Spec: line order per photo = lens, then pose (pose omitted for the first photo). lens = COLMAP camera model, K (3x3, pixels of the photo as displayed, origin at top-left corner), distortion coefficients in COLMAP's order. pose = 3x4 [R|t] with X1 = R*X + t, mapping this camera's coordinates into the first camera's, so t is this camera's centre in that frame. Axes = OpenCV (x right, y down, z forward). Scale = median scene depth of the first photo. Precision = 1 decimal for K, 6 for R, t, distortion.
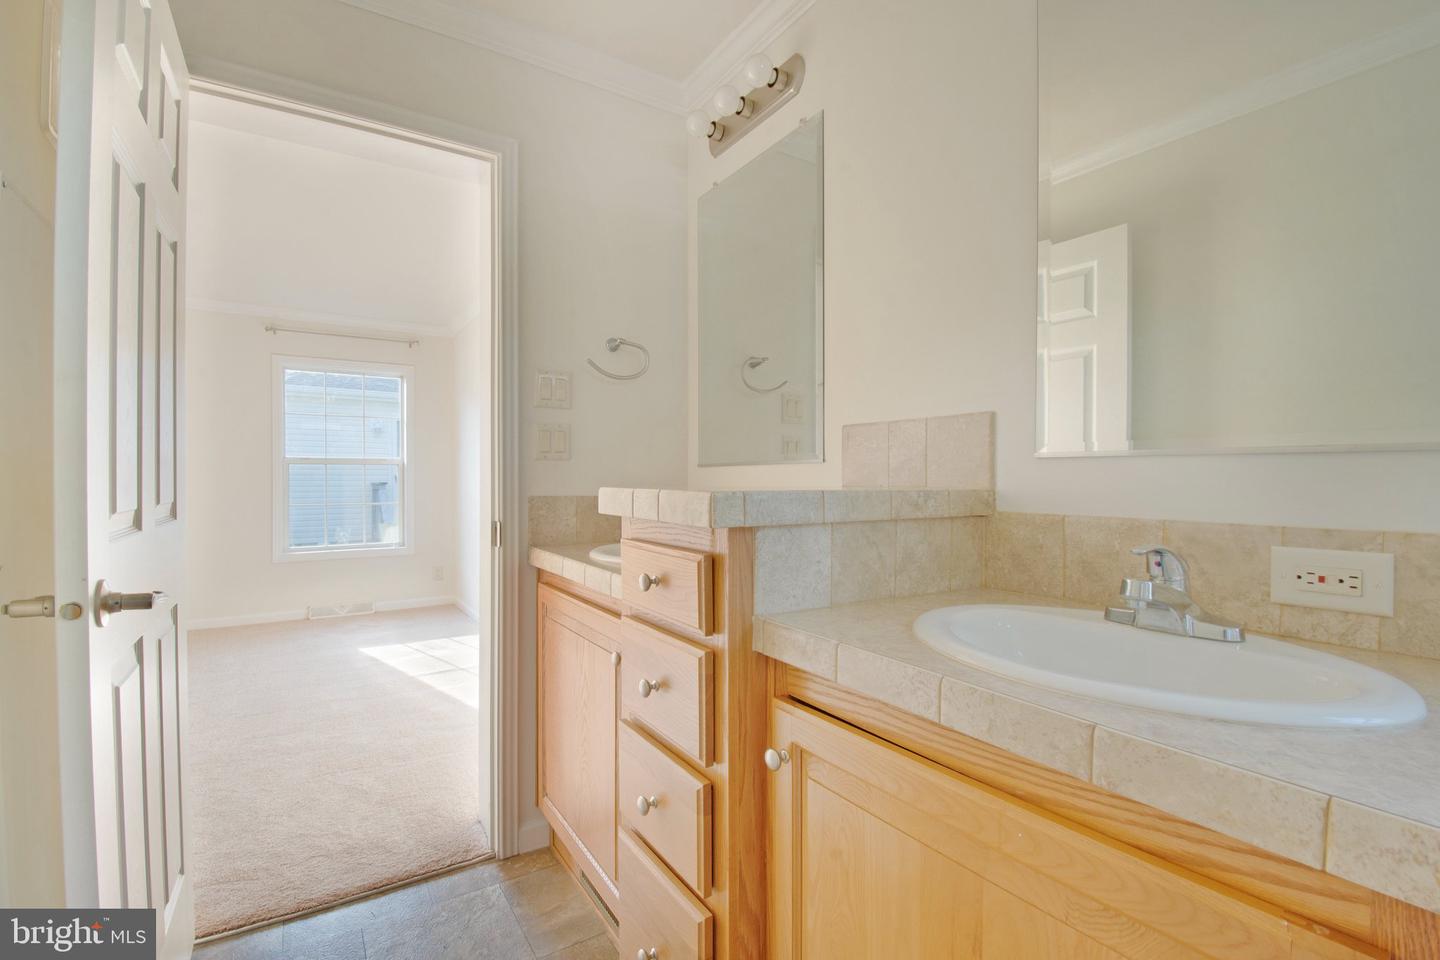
lens RADIAL K [[635.0, 0, 707.9], [0, 635.0, 478.1], [0, 0, 1]] dist [-0.007588, -0.008098]
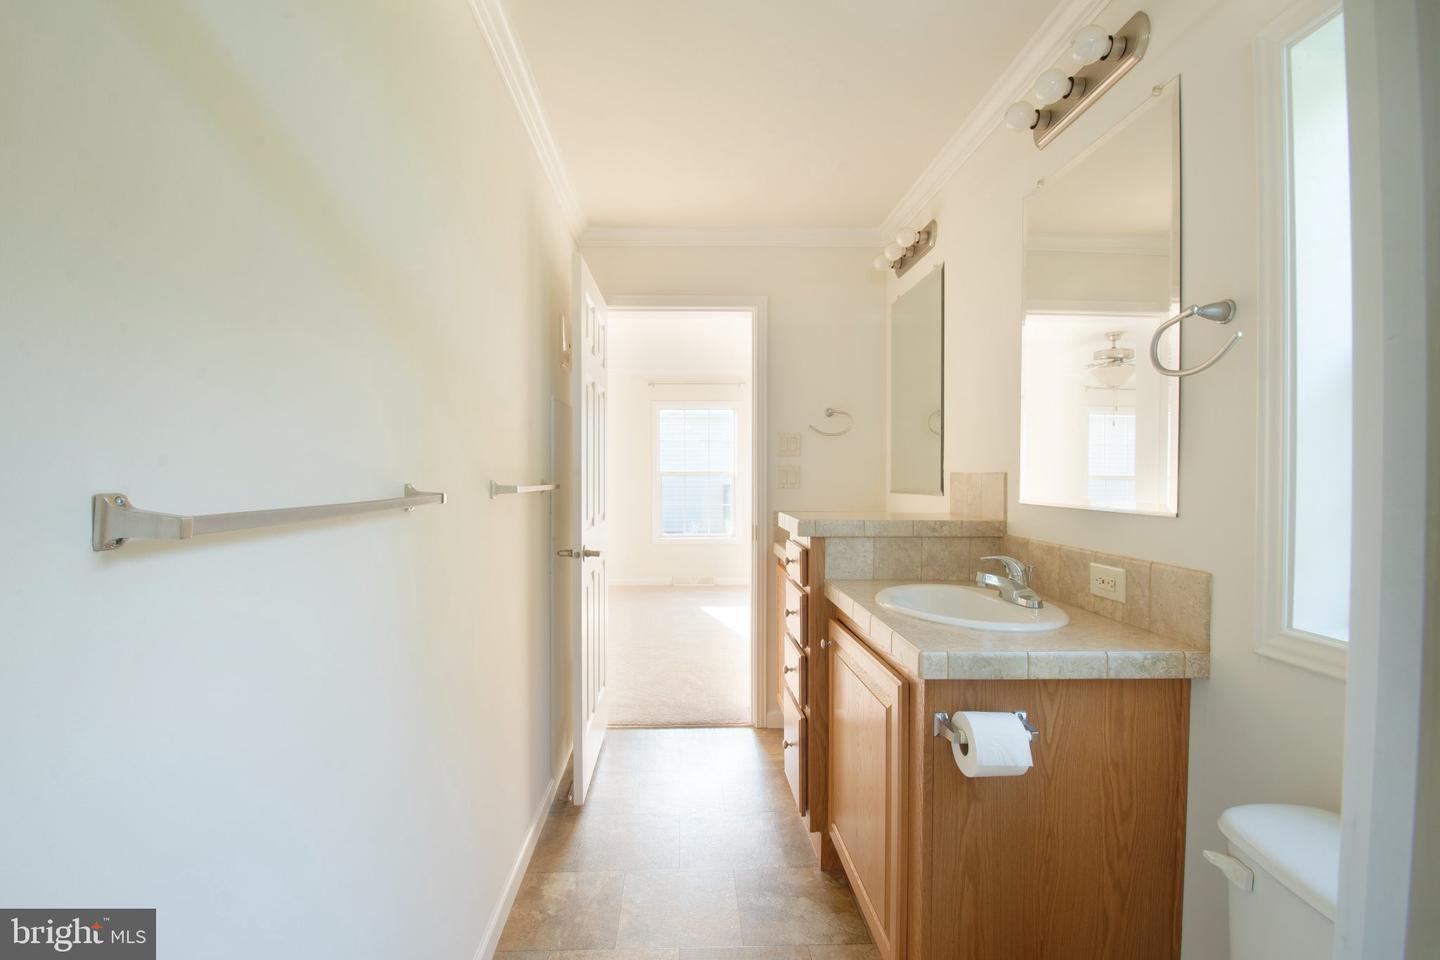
lens RADIAL K [[635.0, 0, 724.0], [0, 635.0, 481.7], [0, 0, 1]] dist [-0.007588, -0.008098]
pose [[0.876730, 0.007852, -0.480919, 0.601852], [-0.003601, 0.999946, 0.009761, -0.095562], [0.480970, -0.006826, 0.876710, -0.762741]]
